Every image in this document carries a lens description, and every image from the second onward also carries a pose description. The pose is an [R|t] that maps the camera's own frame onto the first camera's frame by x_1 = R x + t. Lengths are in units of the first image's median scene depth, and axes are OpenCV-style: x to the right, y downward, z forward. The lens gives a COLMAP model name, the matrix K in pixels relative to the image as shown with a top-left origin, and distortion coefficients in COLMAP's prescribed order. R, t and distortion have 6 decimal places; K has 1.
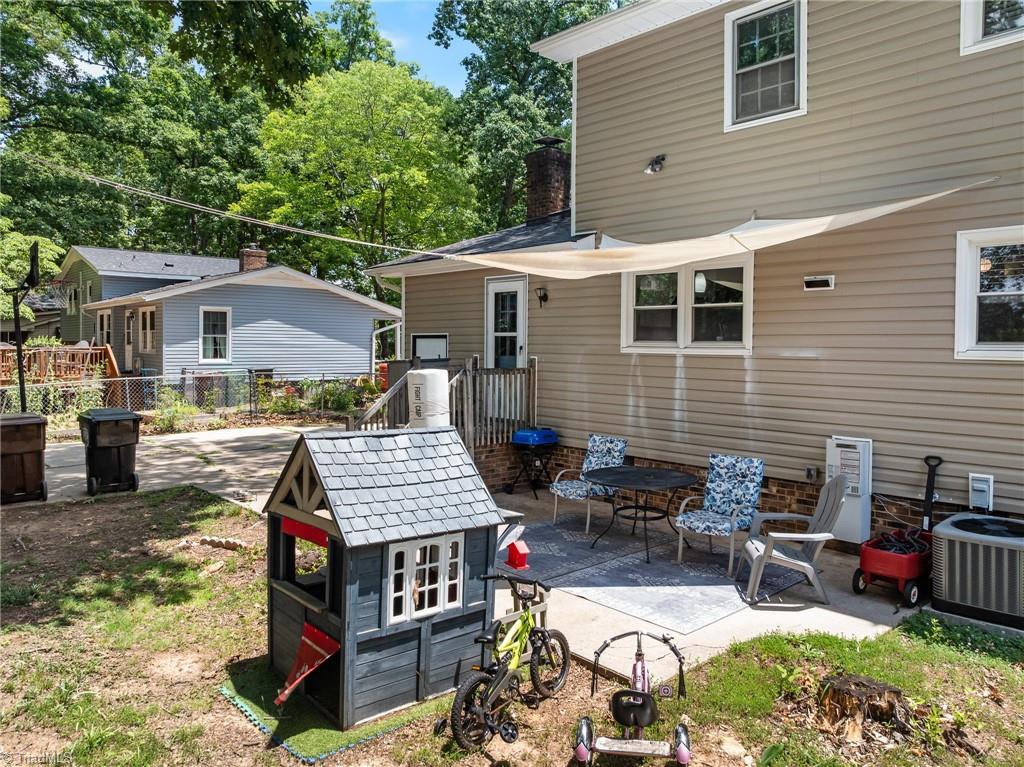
lens RADIAL K [[736.1, 0, 510.9], [0, 736.1, 376.2], [0, 0, 1]] dist [-0.050538, 0.013759]
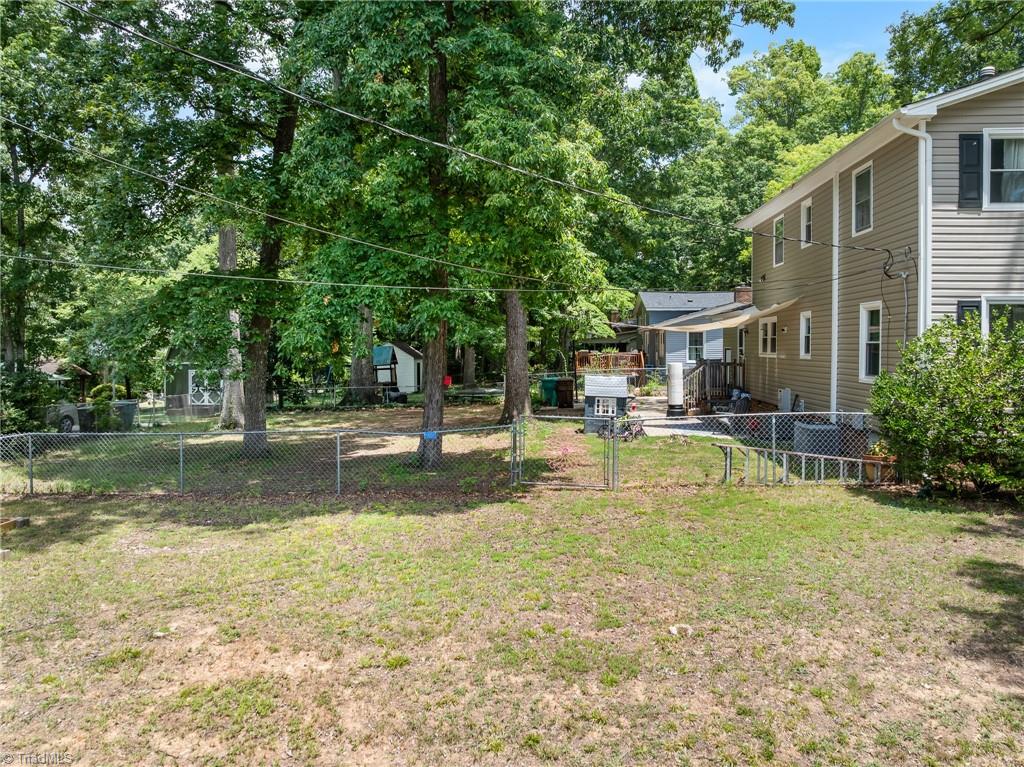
lens RADIAL K [[736.1, 0, 511.7], [0, 736.1, 382.5], [0, 0, 1]] dist [-0.050538, 0.013759]
pose [[0.696576, 0.015609, -0.717313, 0.967666], [-0.015984, 0.999853, 0.006236, 0.042730], [0.717305, 0.007121, 0.696723, -0.897907]]
